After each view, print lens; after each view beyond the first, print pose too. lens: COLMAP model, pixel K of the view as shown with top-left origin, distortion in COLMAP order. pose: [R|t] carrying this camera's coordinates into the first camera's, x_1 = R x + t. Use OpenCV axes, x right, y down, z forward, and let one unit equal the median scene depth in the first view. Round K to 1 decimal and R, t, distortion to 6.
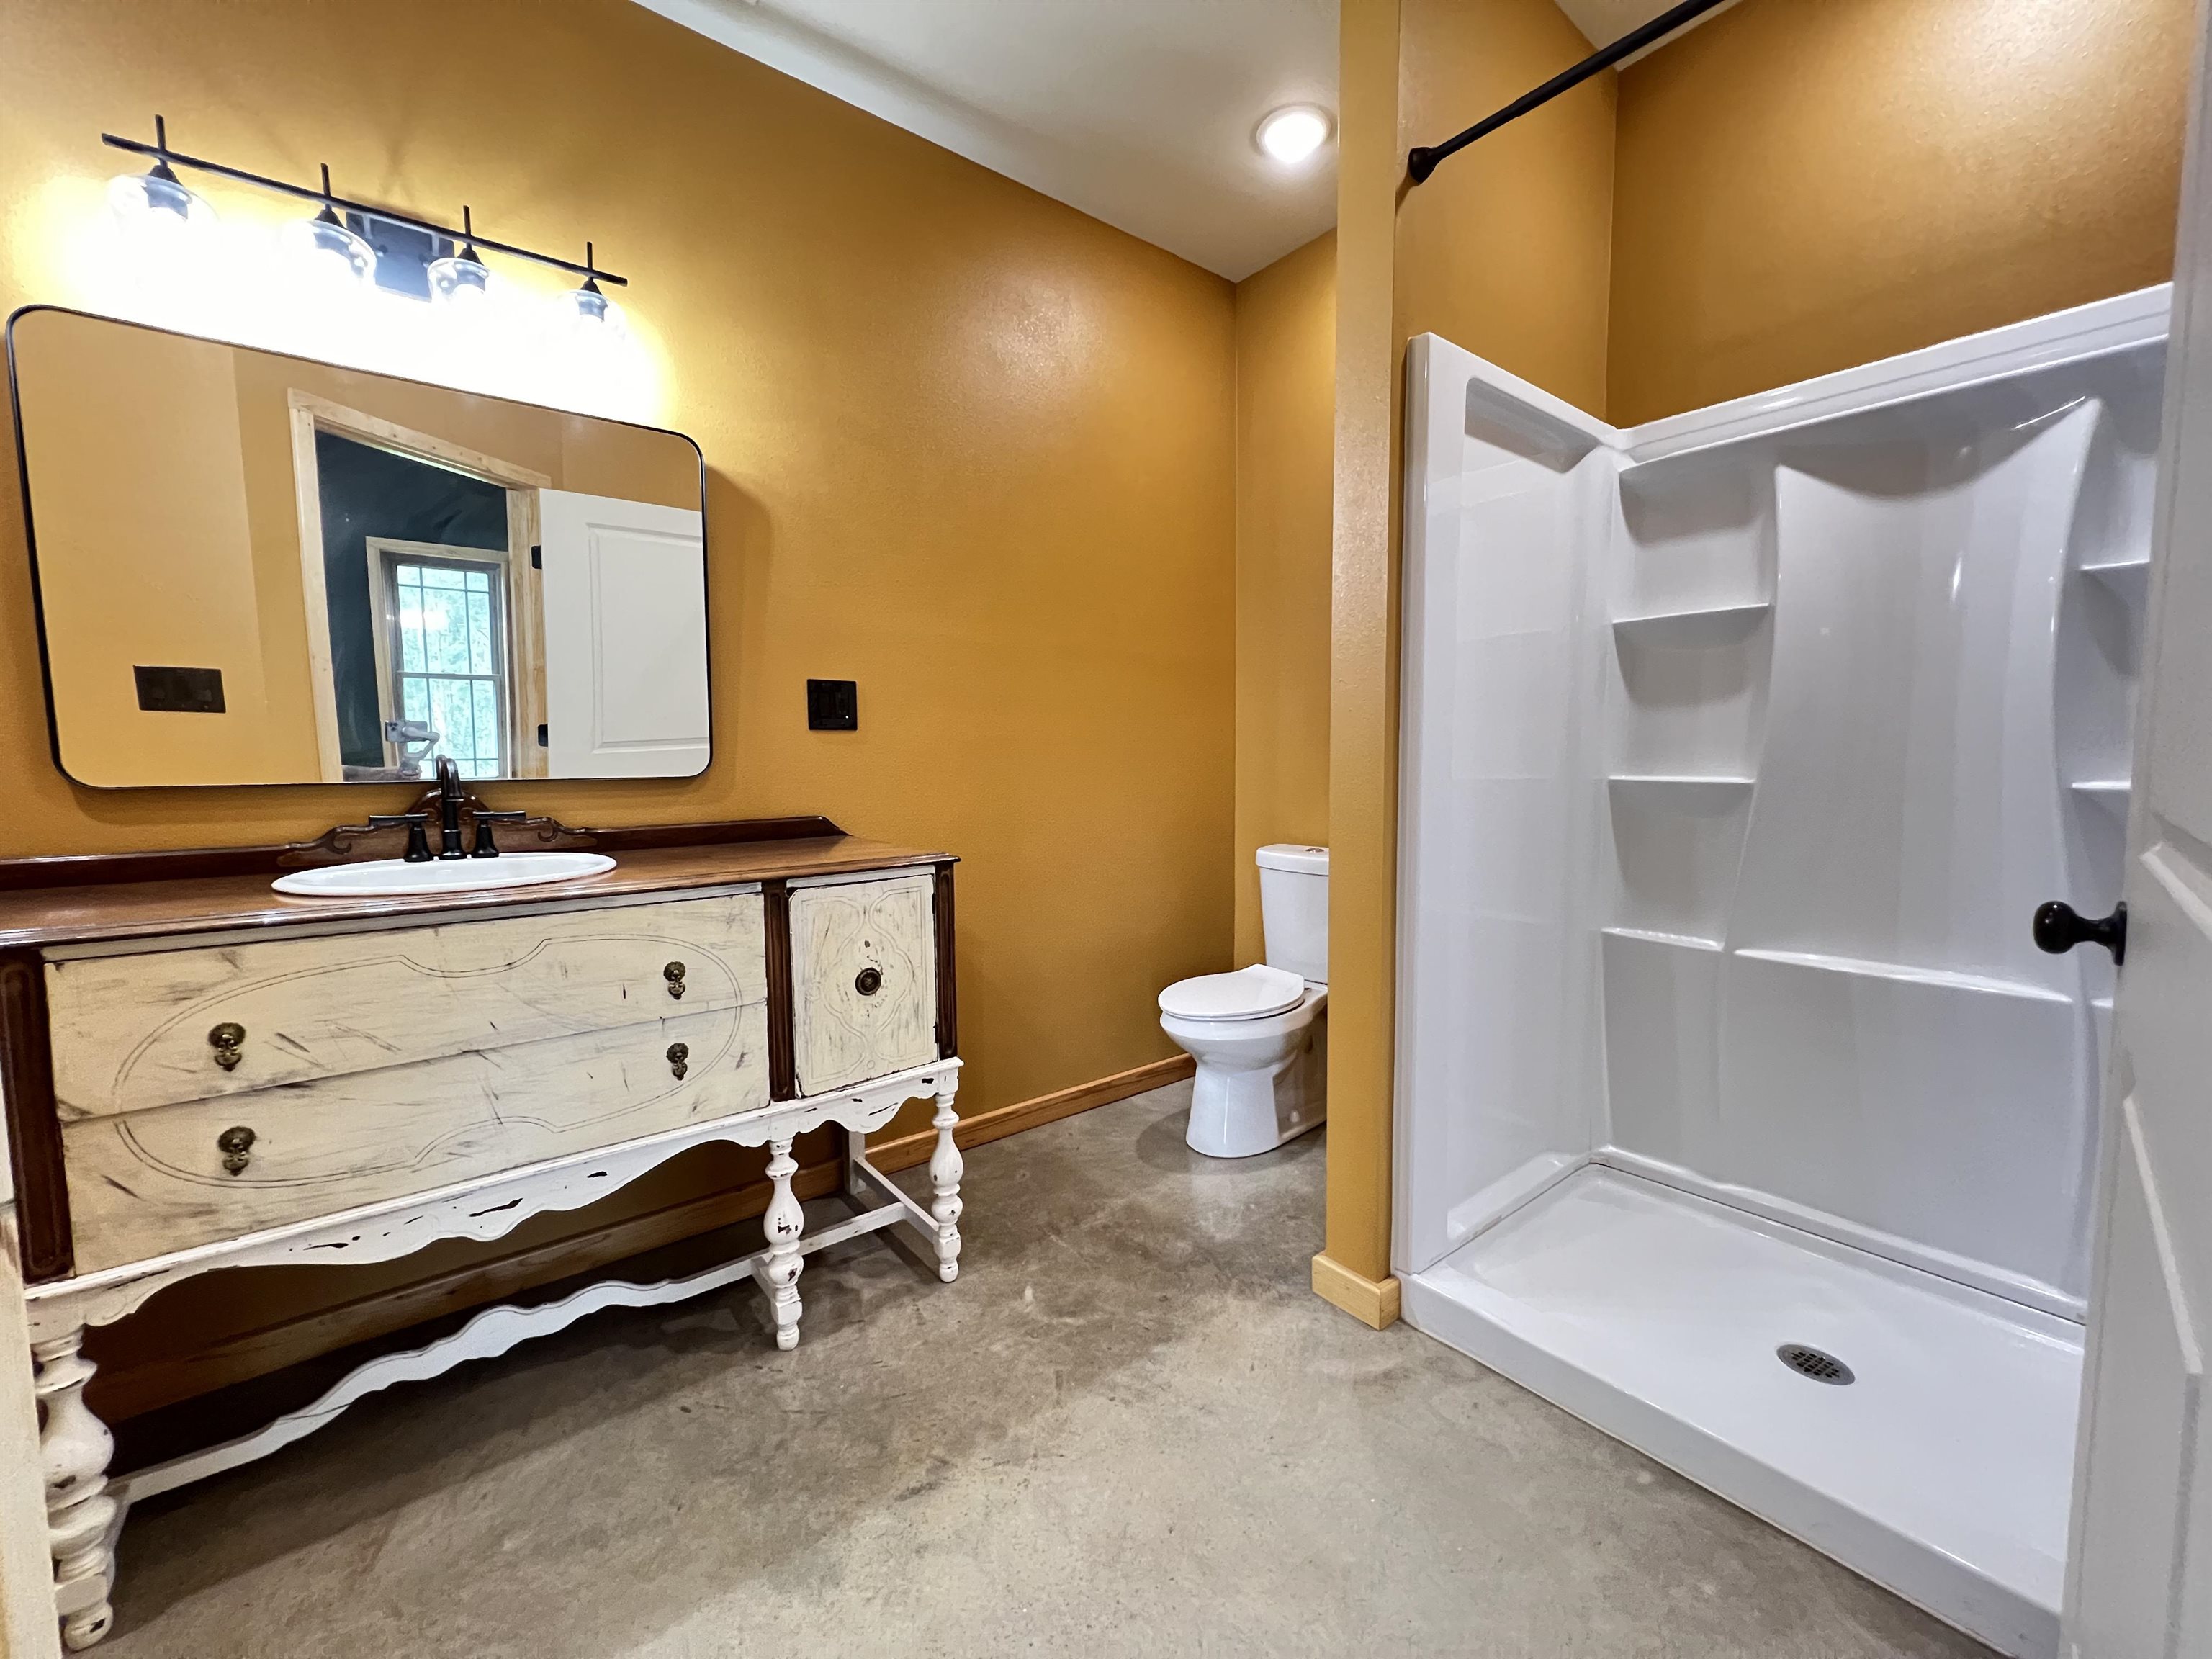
lens RADIAL K [[889.4, 0, 1104.0], [0, 889.4, 823.7], [0, 0, 1]] dist [0.000005, 0.000003]
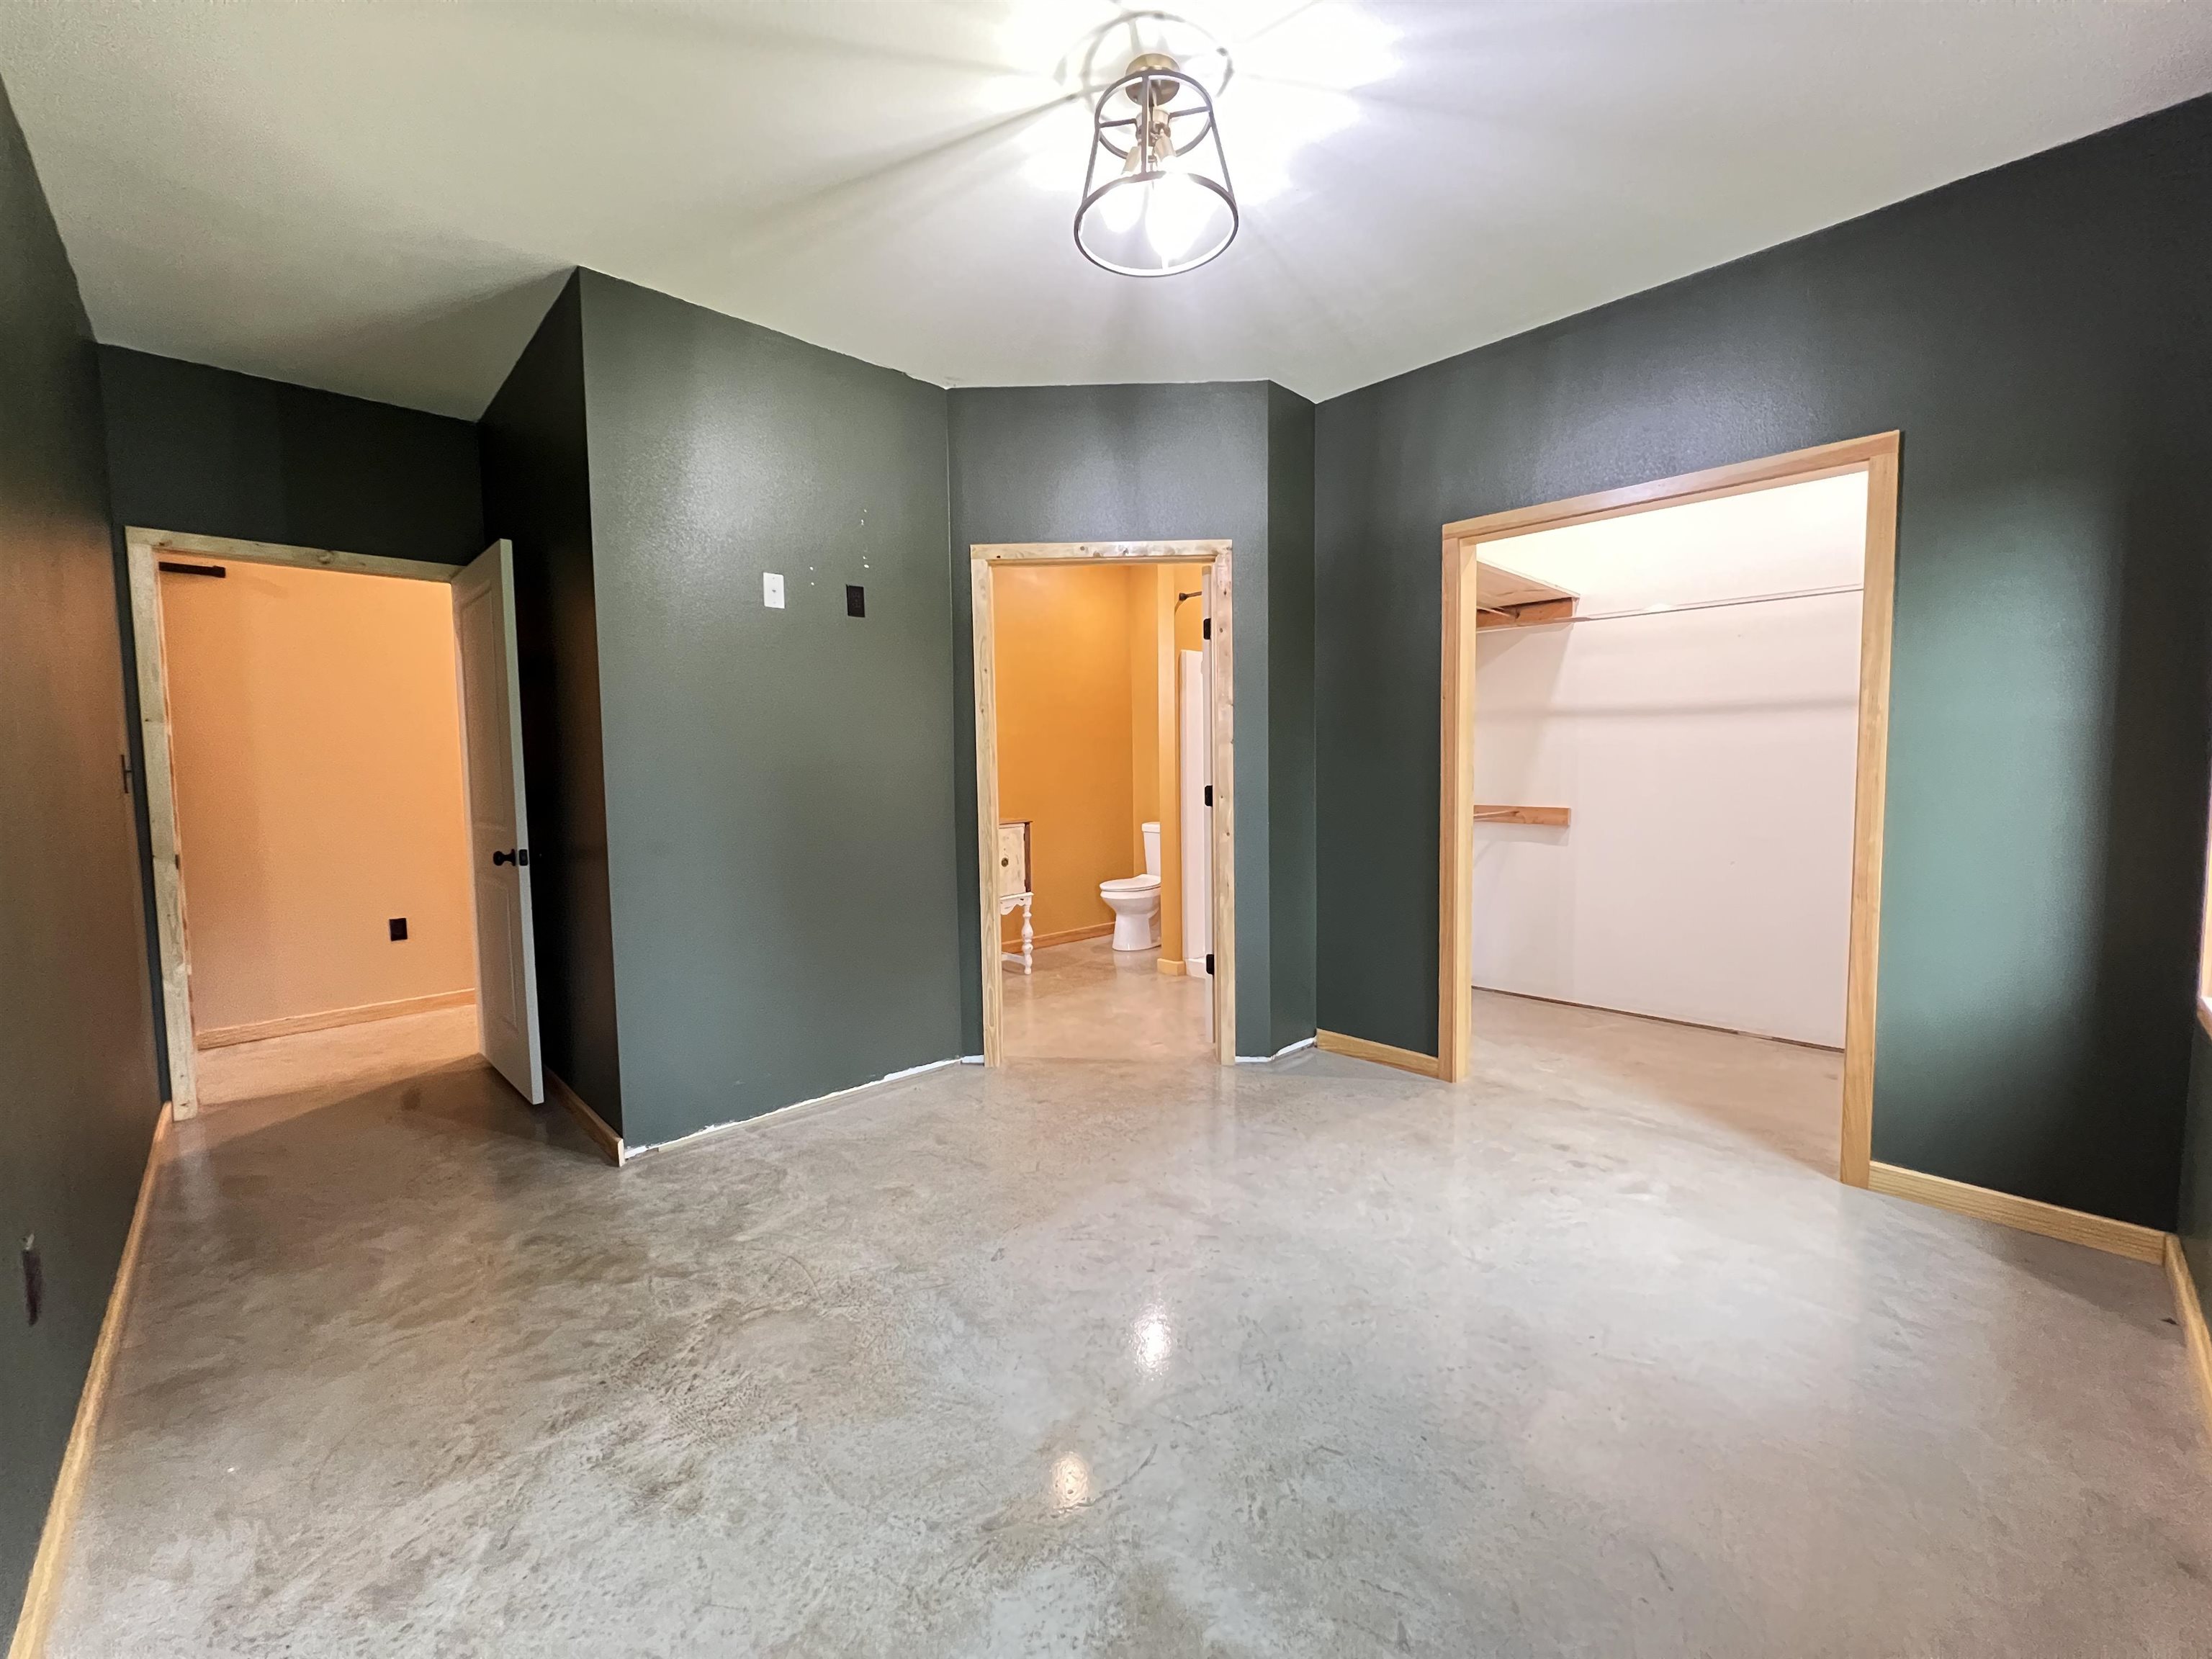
lens RADIAL K [[889.4, 0, 1106.6], [0, 889.4, 831.7], [0, 0, 1]] dist [0.000005, 0.000003]
pose [[0.995362, -0.011531, 0.095509, -0.190421], [0.012531, 0.999873, -0.009874, 0.101179], [-0.095383, 0.011025, 0.995380, -1.776259]]
